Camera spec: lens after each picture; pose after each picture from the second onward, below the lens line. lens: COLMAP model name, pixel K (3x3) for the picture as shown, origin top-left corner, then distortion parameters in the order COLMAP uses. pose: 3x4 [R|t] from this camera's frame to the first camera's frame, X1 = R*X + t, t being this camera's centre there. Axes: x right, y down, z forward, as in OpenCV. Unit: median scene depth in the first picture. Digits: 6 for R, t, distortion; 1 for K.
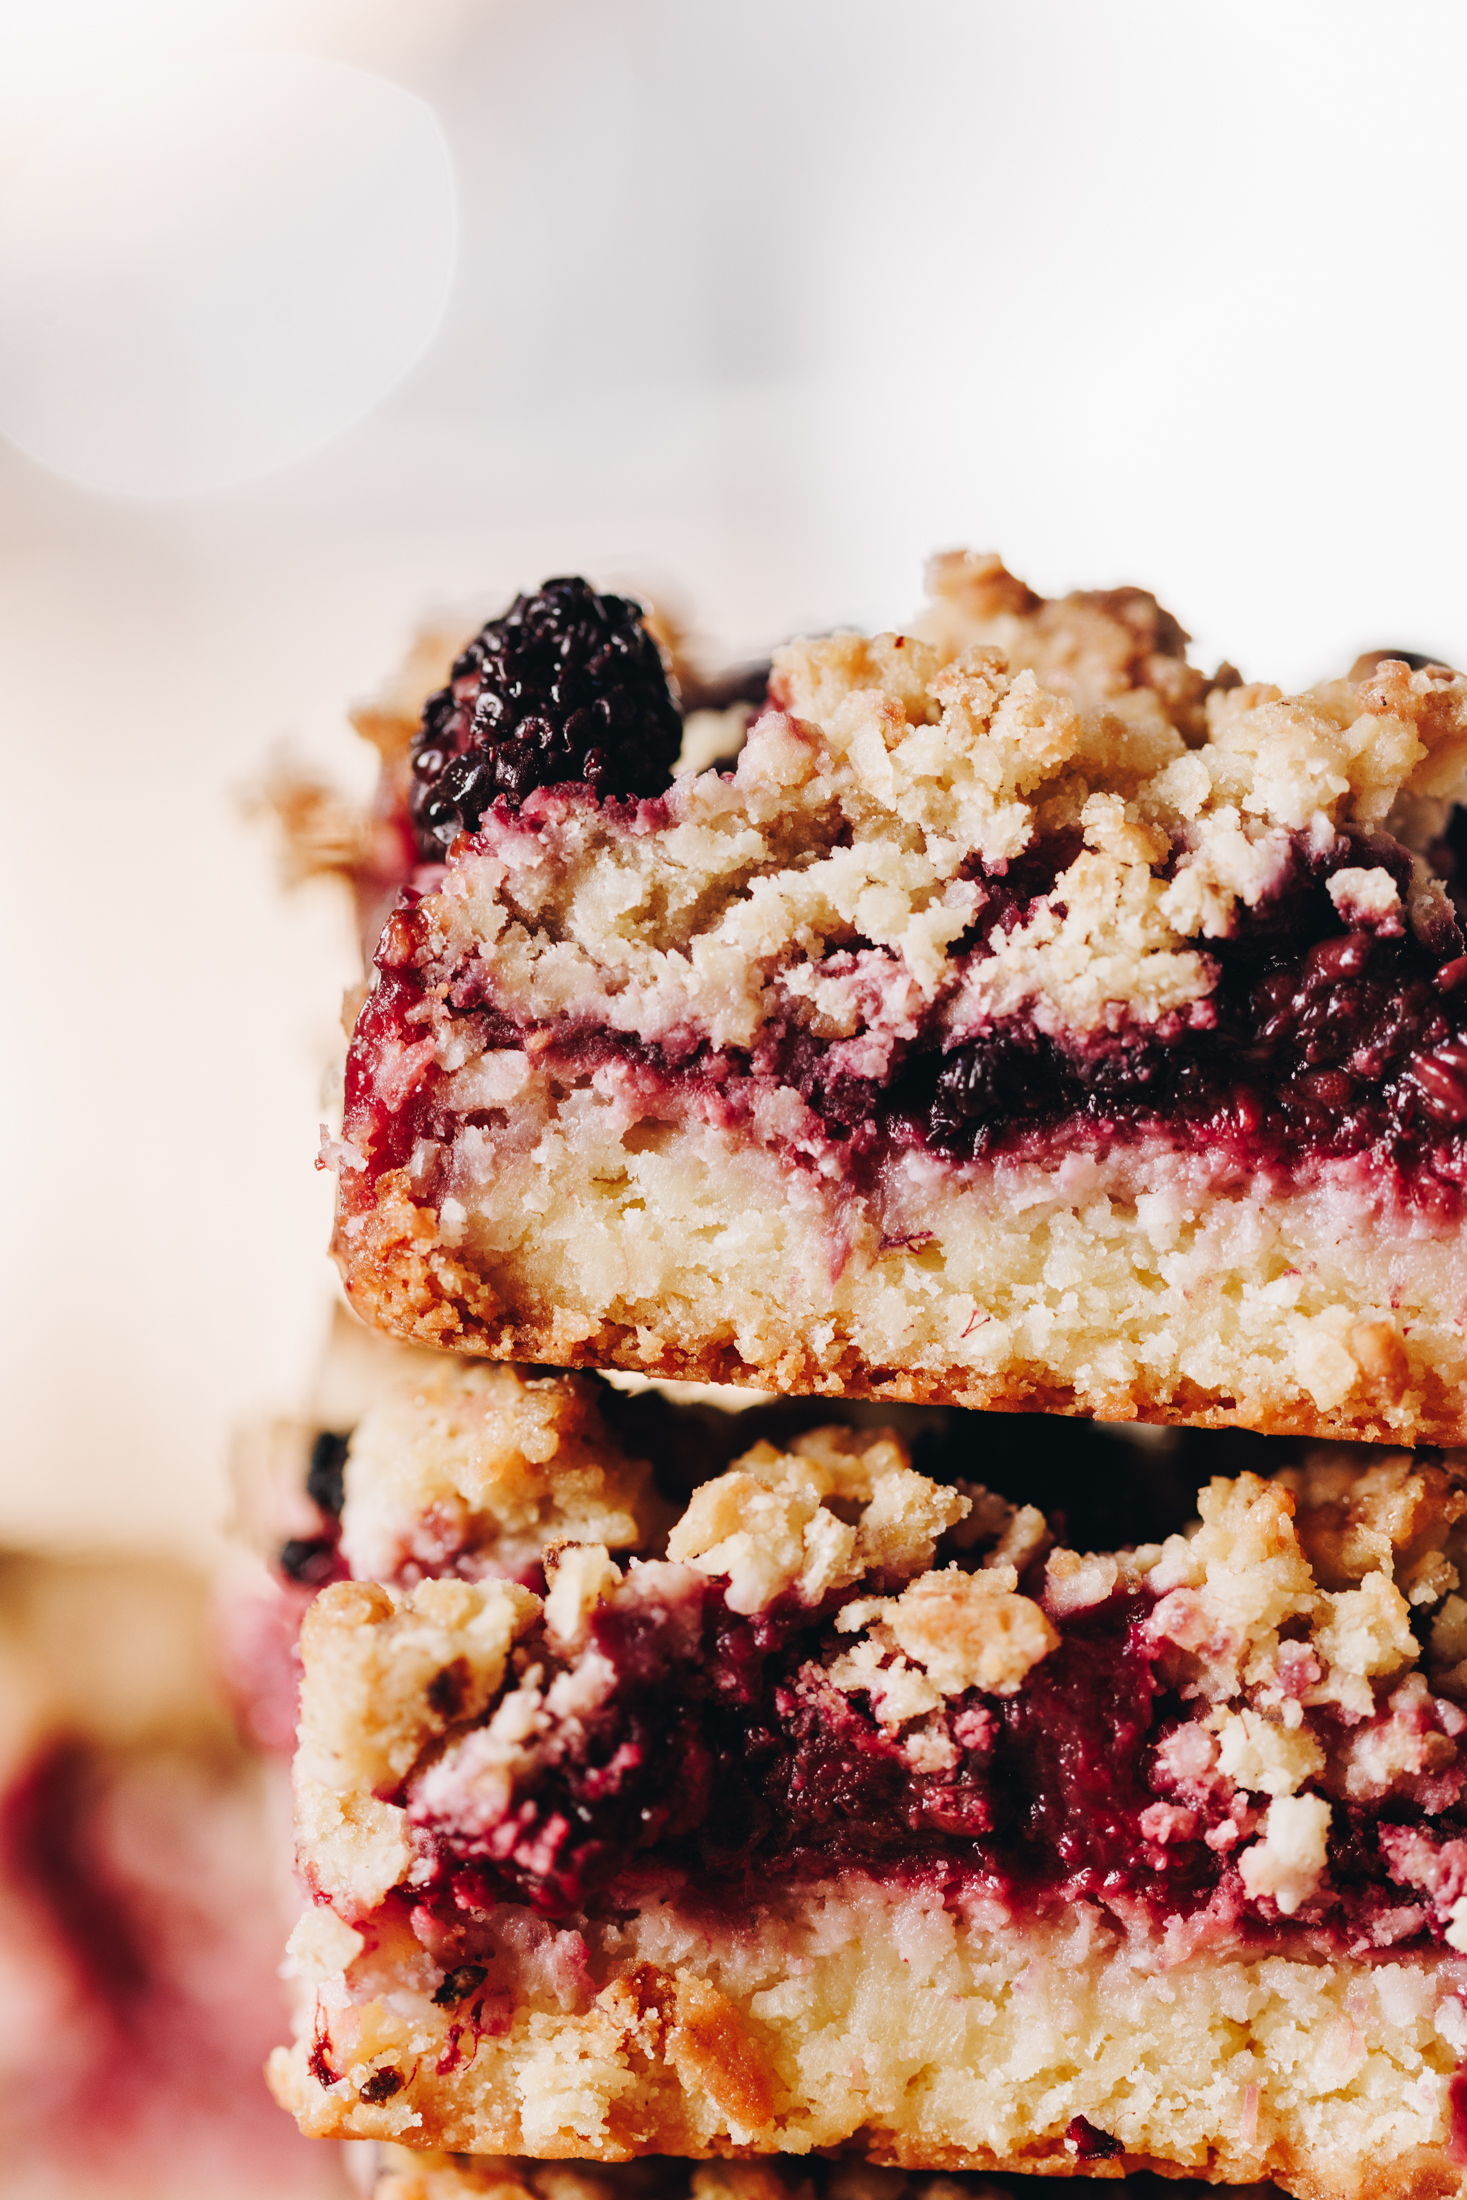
lens RADIAL K [[8705.2, 0, 734.1], [0, 8705.2, 1101.1], [0, 0, 1]] dist [-0.077692, 0.000000]
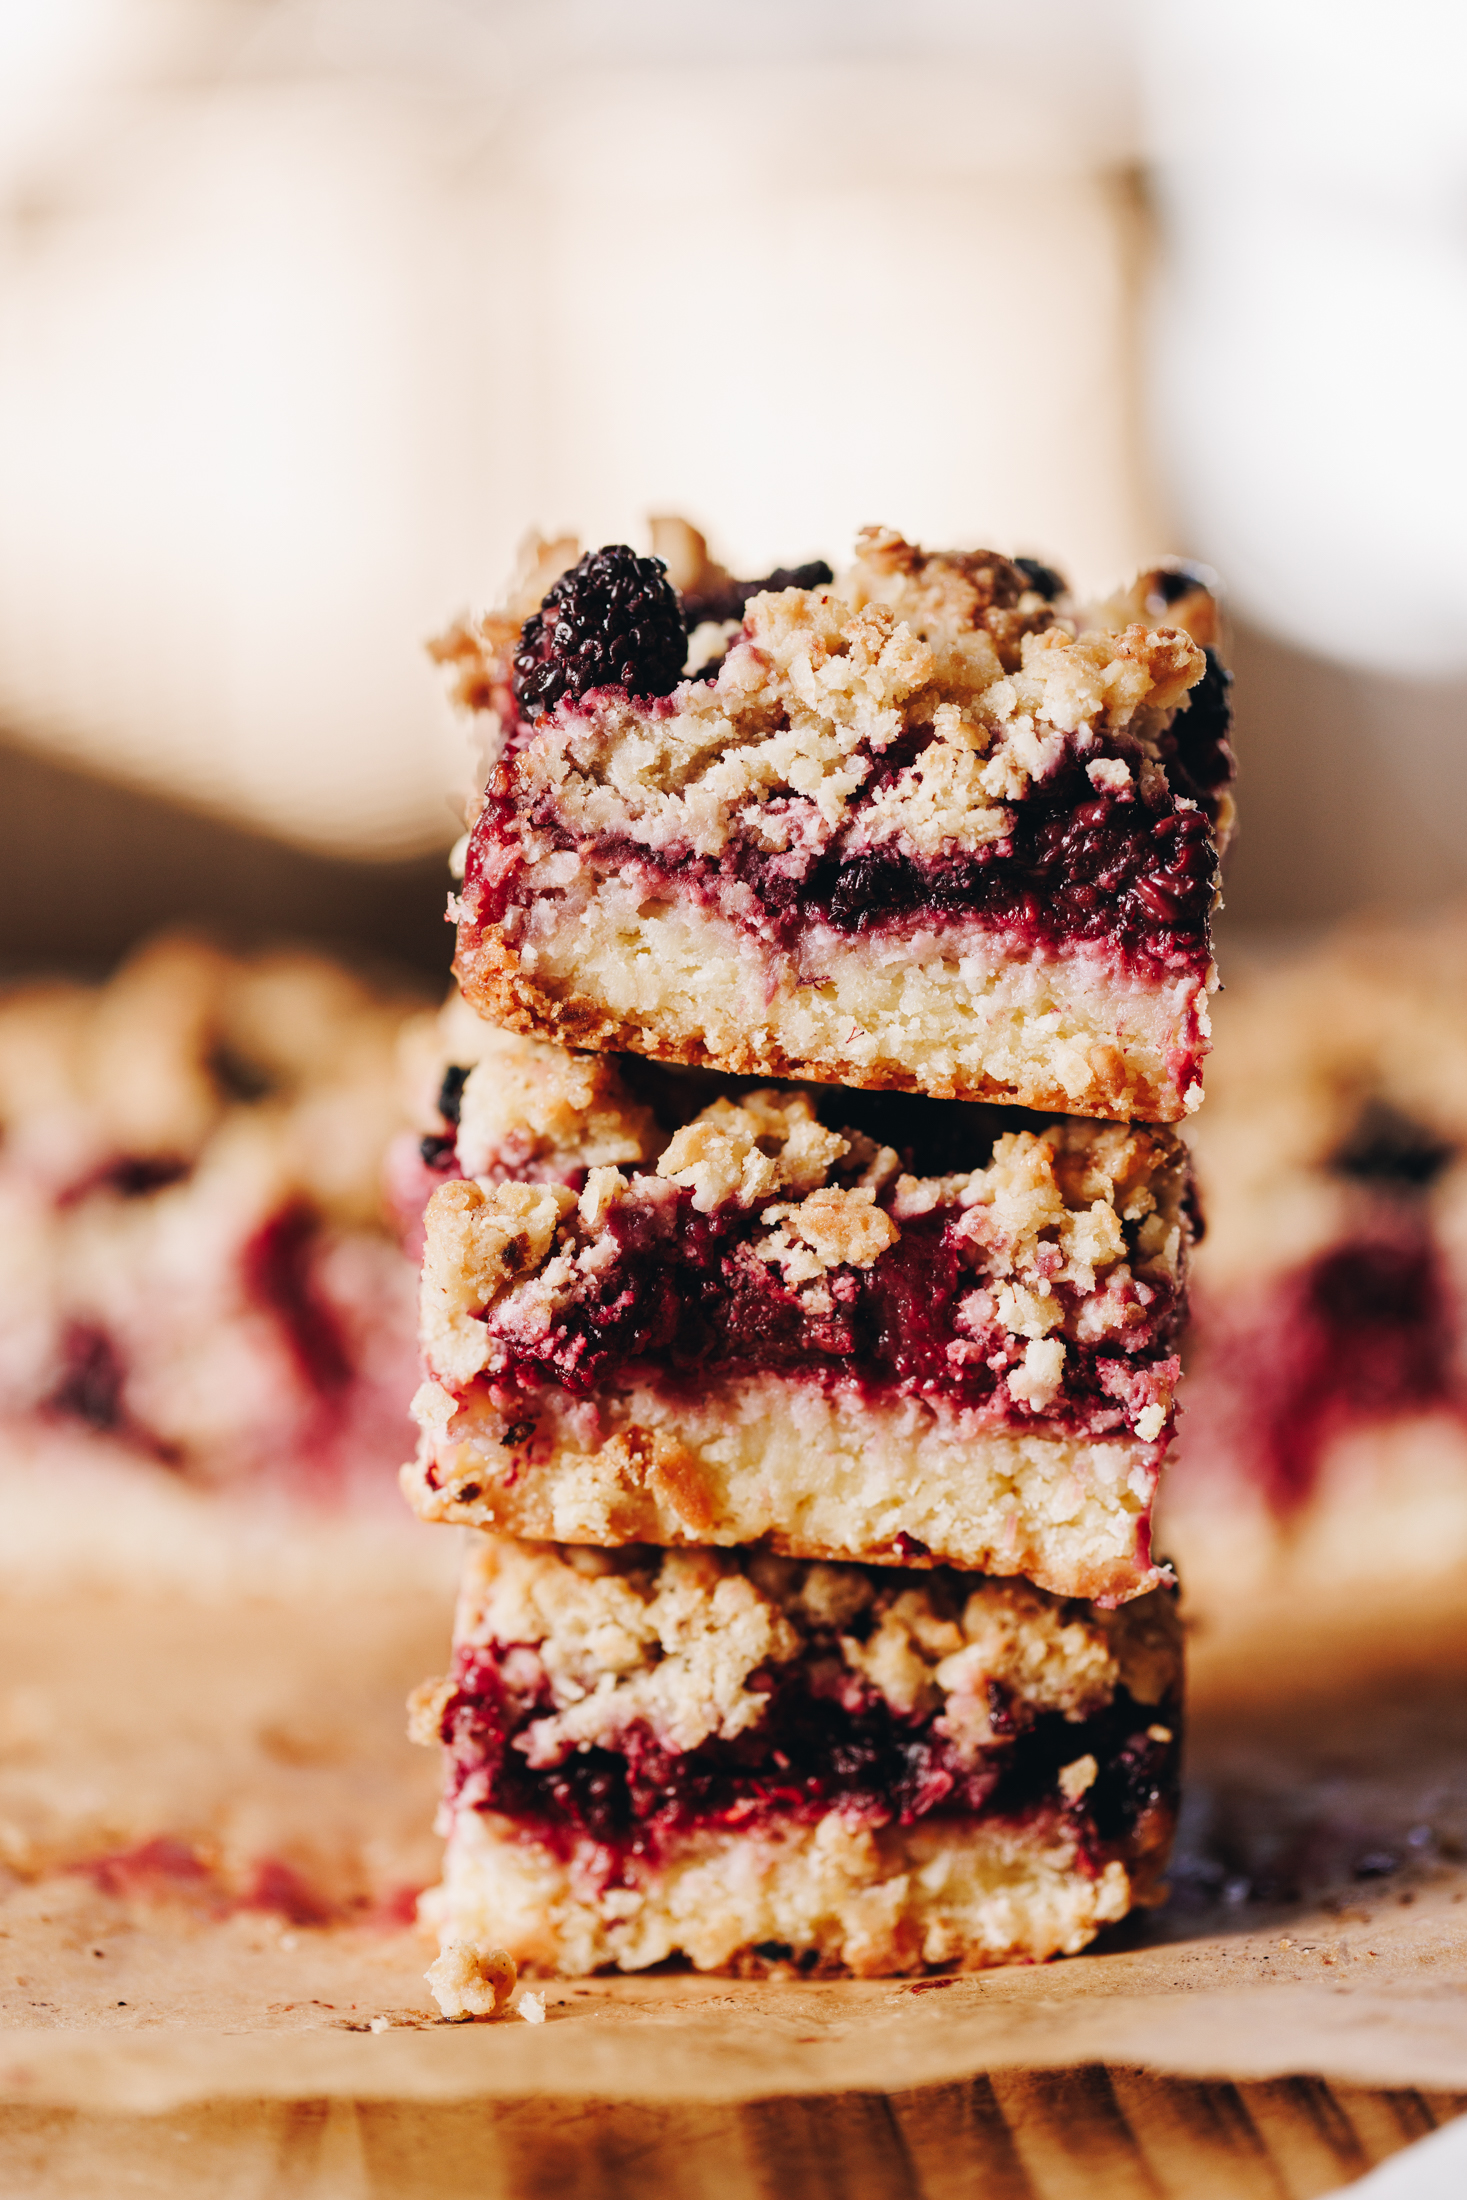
lens RADIAL K [[8705.2, 0, 733.1], [0, 8705.2, 1099.3], [0, 0, 1]] dist [-0.077692, 0.000000]
pose [[0.998412, 0.038449, -0.041172, 0.071291], [-0.033672, 0.993248, 0.111013, -0.138273], [0.045162, -0.109451, 0.992966, -0.579586]]
